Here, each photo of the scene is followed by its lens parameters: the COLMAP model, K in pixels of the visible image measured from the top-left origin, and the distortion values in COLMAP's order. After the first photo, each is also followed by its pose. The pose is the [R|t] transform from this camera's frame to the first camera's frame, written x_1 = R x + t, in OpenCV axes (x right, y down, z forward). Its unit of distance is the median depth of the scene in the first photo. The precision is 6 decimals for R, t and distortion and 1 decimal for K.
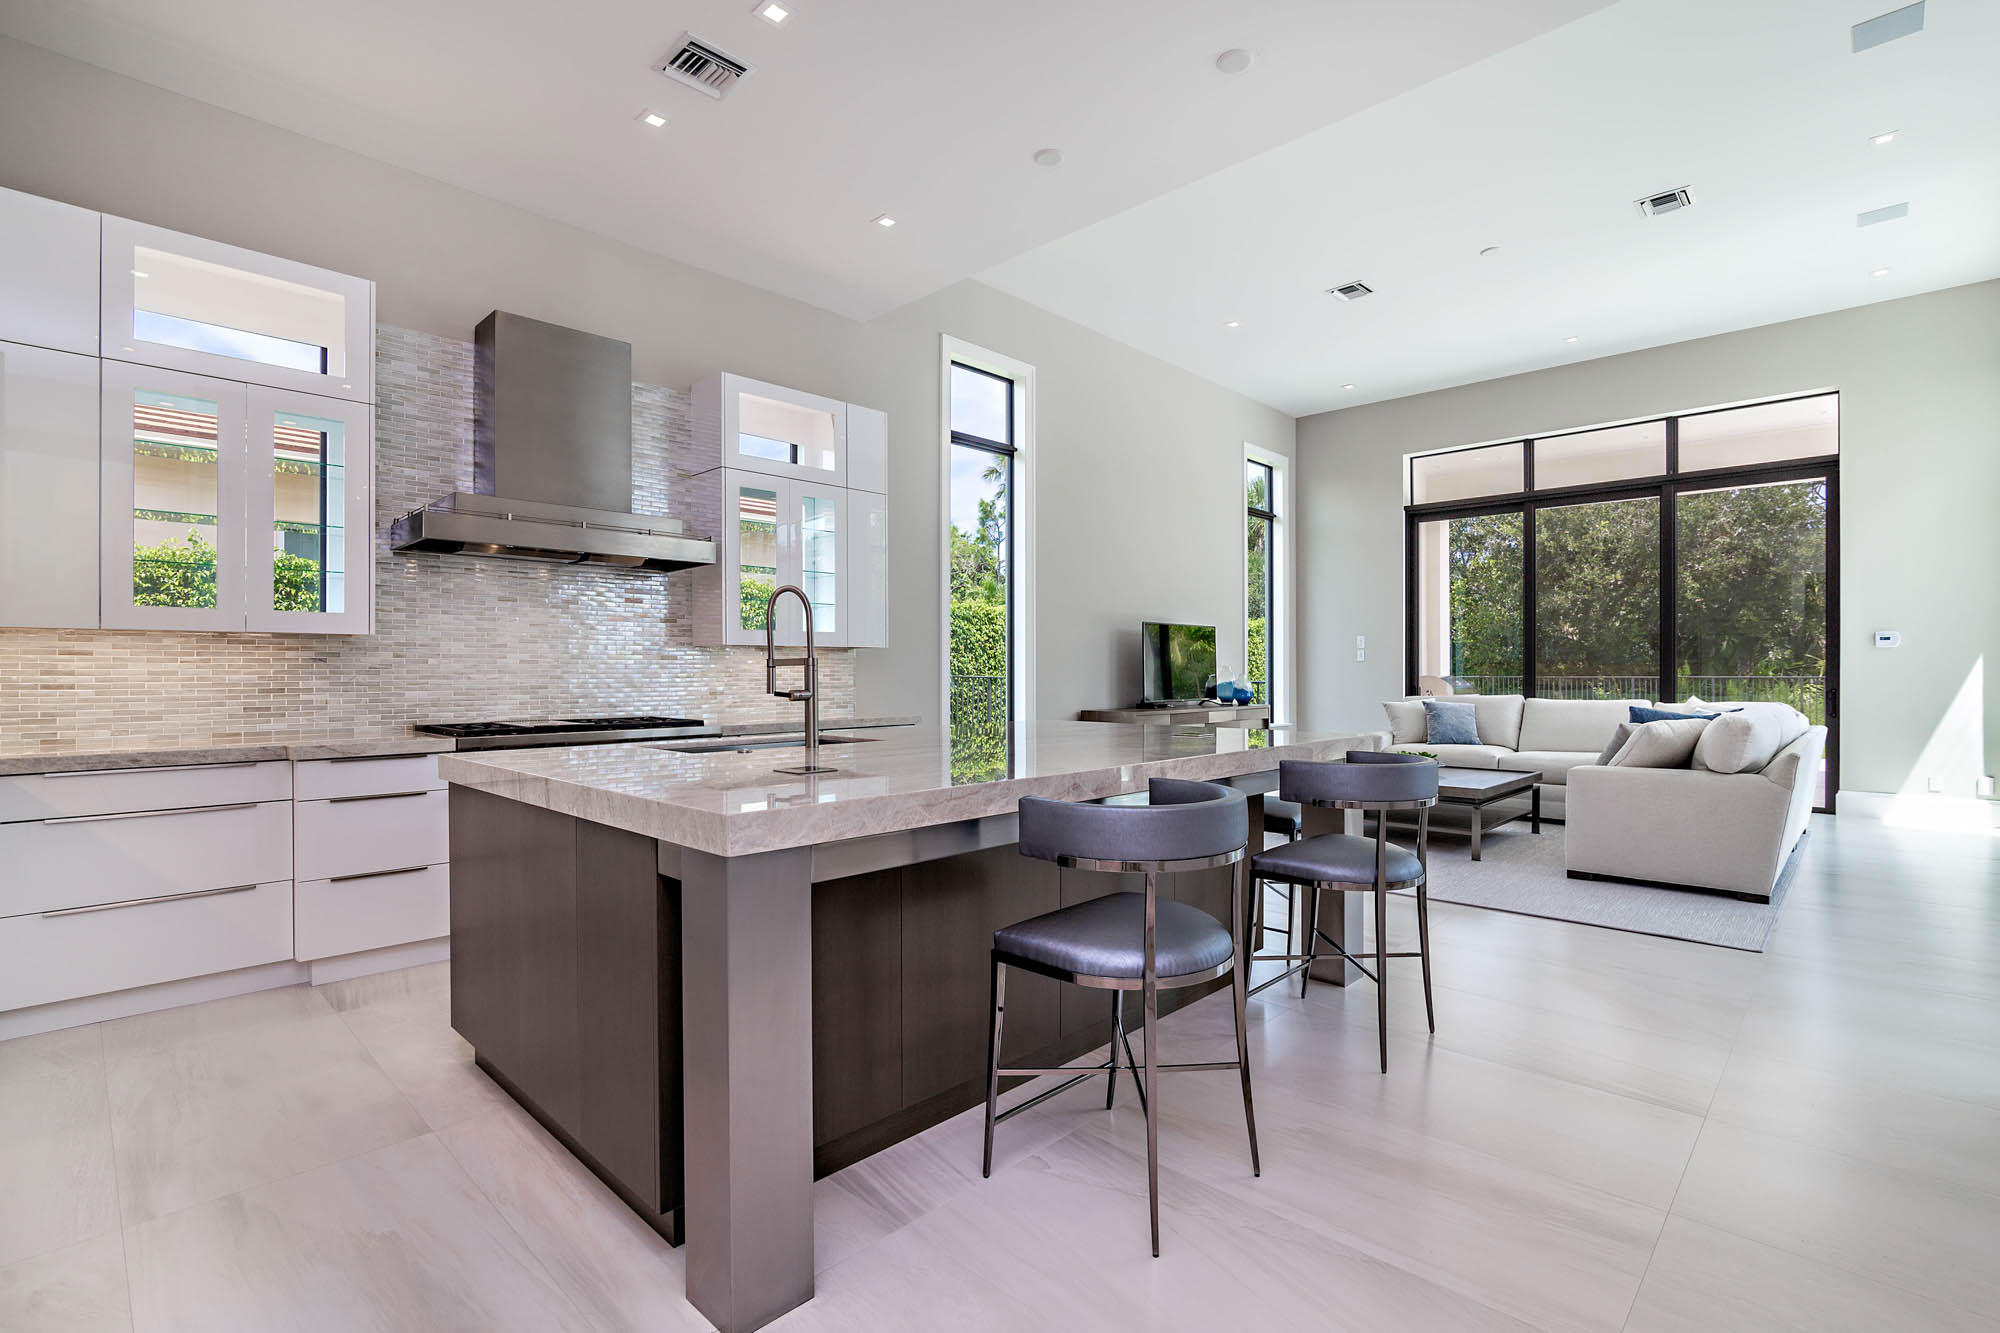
lens RADIAL K [[933.5, 0, 995.6], [0, 933.5, 665.4], [0, 0, 1]] dist [-0.003605, 0.000603]
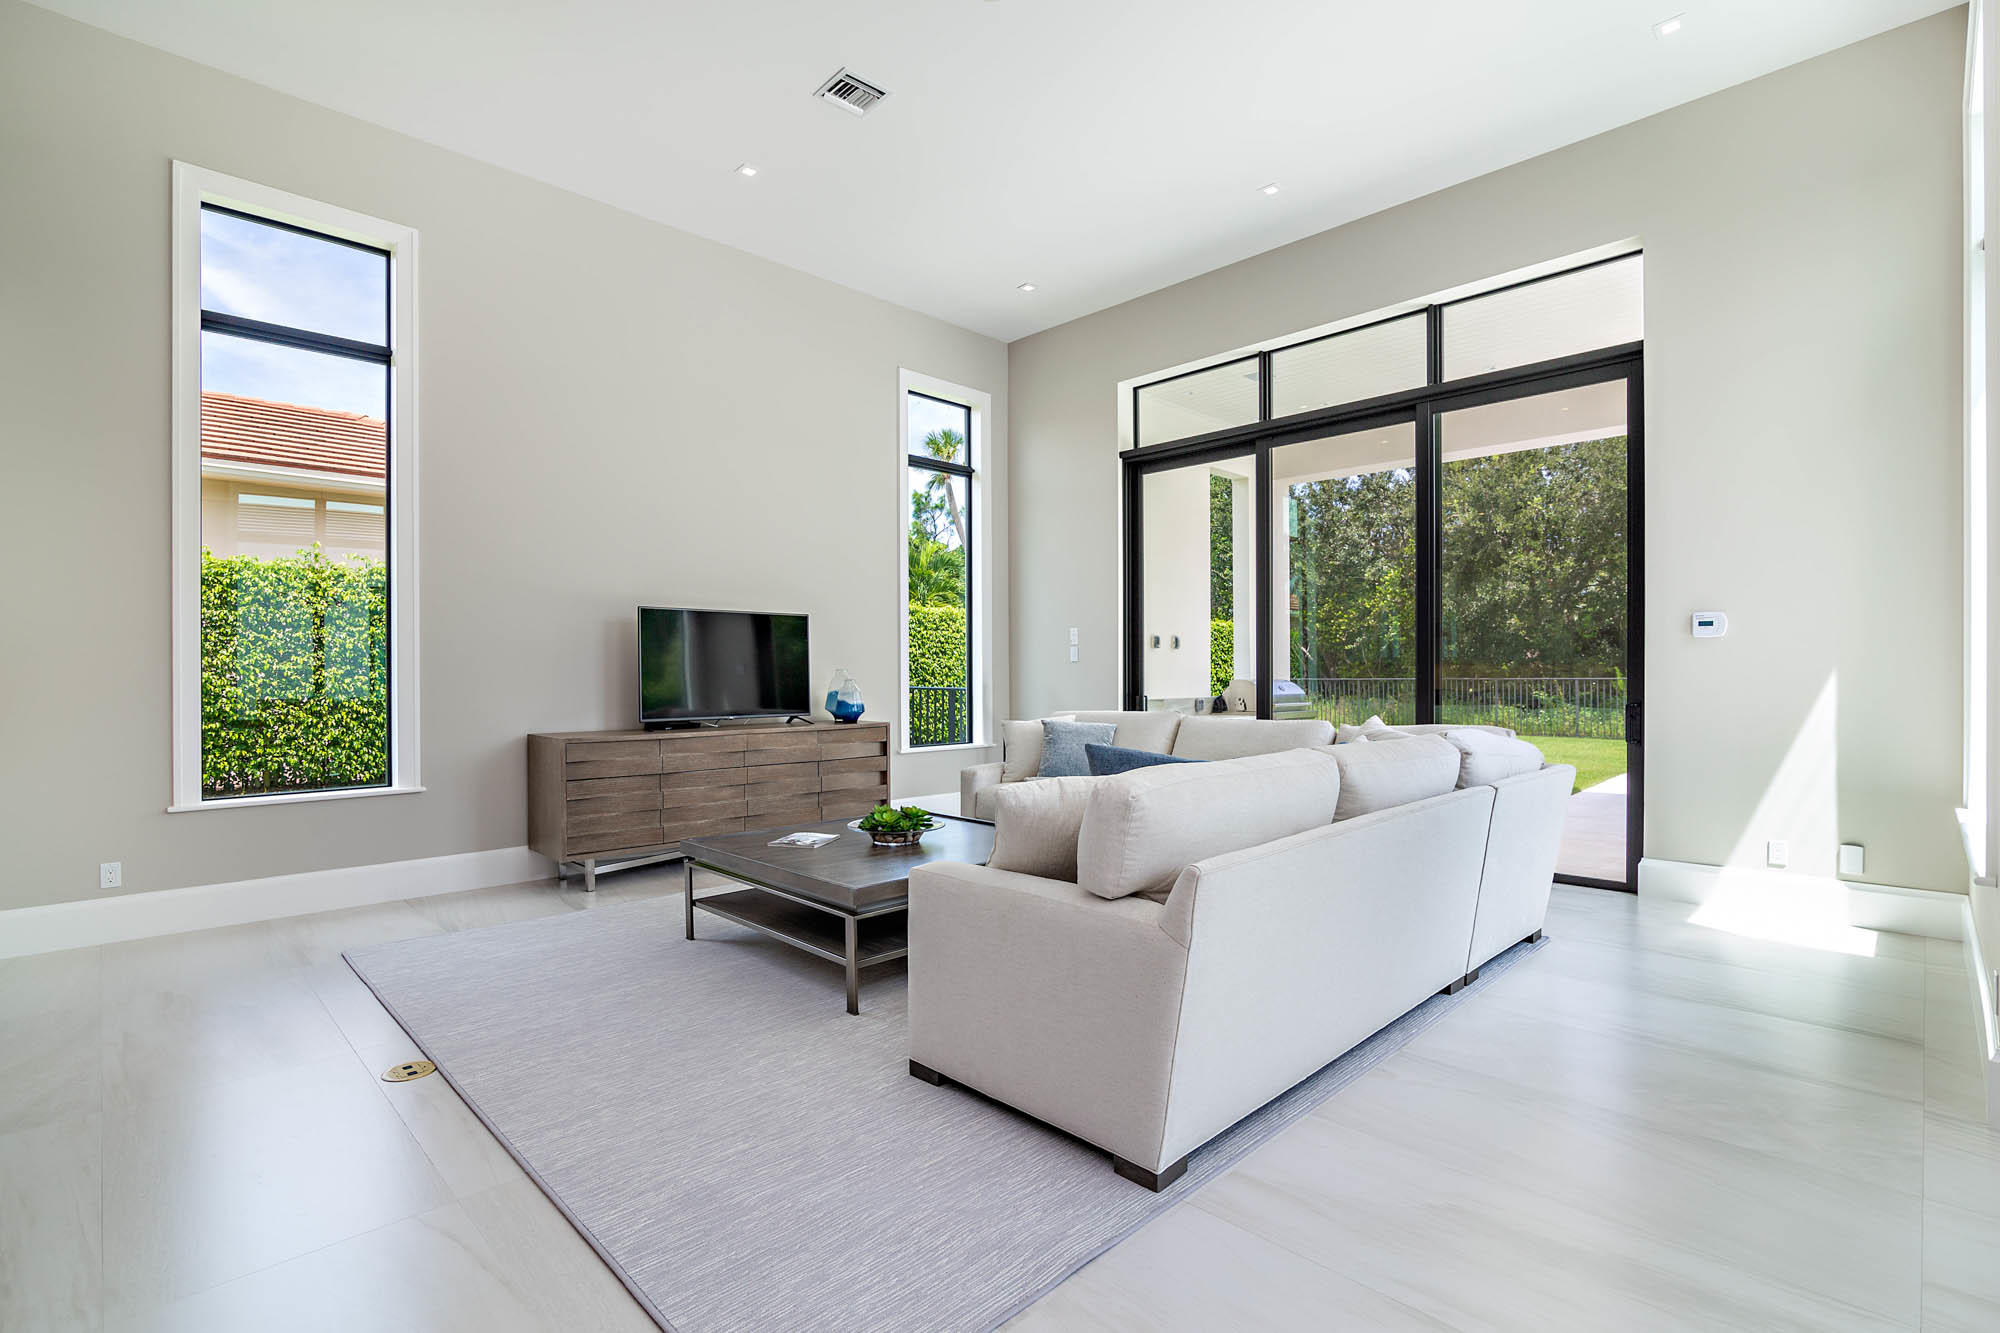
lens RADIAL K [[925.9, 0, 996.0], [0, 925.9, 674.5], [0, 0, 1]] dist [-0.004847, -0.000142]
pose [[0.999344, -0.002885, -0.036104, 0.414419], [0.003186, 0.999960, 0.008299, -0.000787], [0.036079, -0.008408, 0.999314, 0.293528]]
